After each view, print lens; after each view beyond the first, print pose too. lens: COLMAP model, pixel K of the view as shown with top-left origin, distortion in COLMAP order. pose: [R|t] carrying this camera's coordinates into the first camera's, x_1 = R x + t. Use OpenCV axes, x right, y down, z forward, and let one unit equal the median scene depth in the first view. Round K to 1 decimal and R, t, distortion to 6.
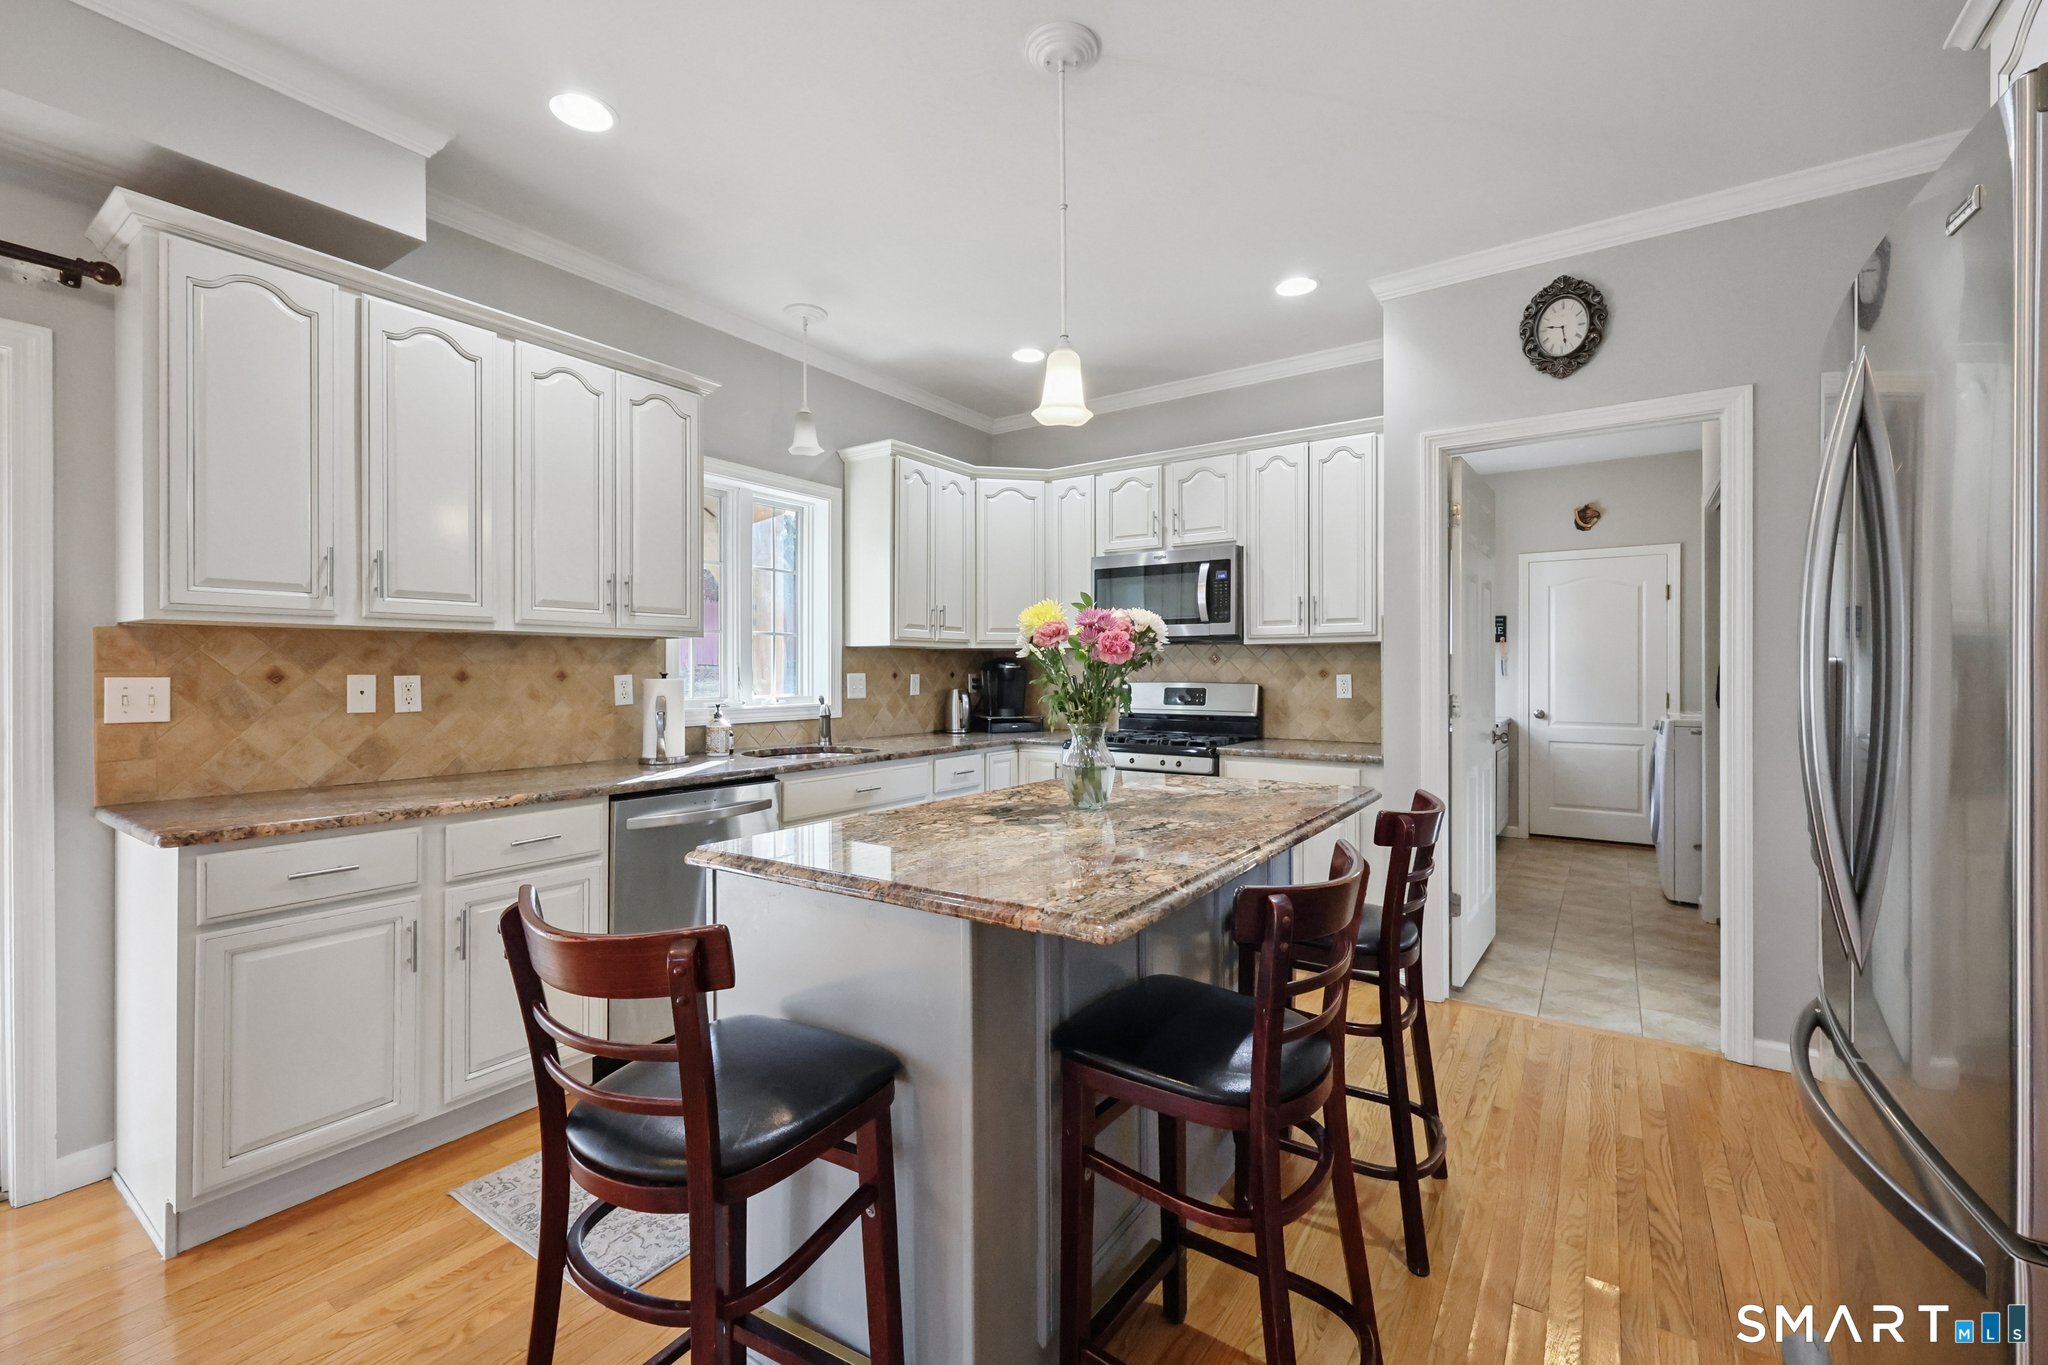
lens RADIAL K [[853.9, 0, 1039.9], [0, 853.9, 669.0], [0, 0, 1]] dist [0.006840, 0.001472]
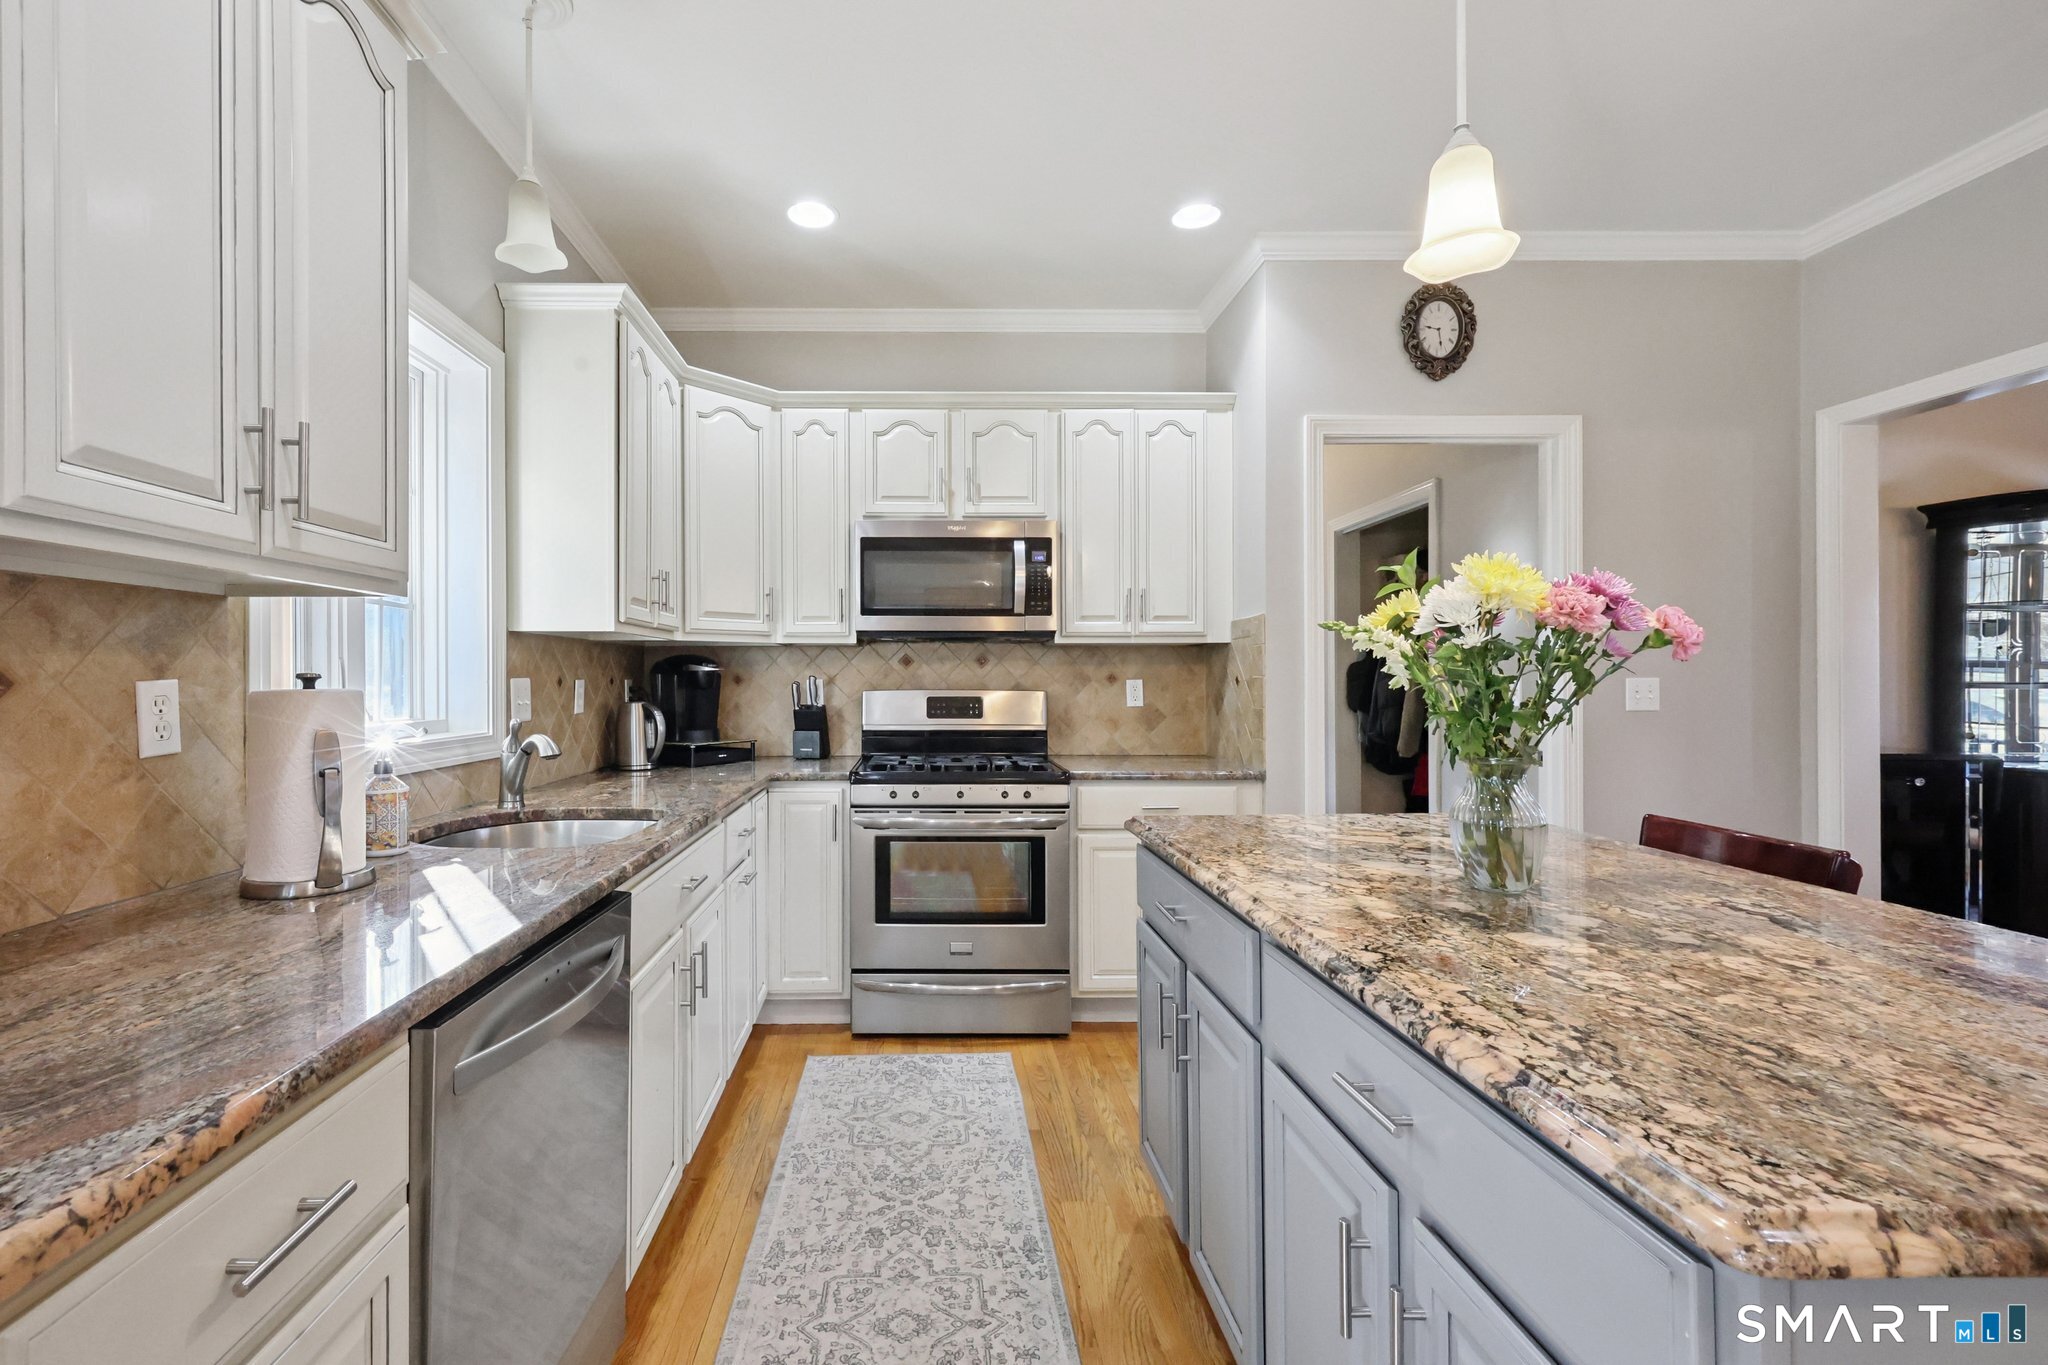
lens RADIAL K [[884.9, 0, 948.9], [0, 884.9, 678.9], [0, 0, 1]] dist [-0.000774, 0.000064]
pose [[0.824915, -0.000083, 0.565257, -0.334411], [-0.001642, 0.999995, 0.002544, 0.003664], [-0.565255, -0.003027, 0.824911, 0.361082]]
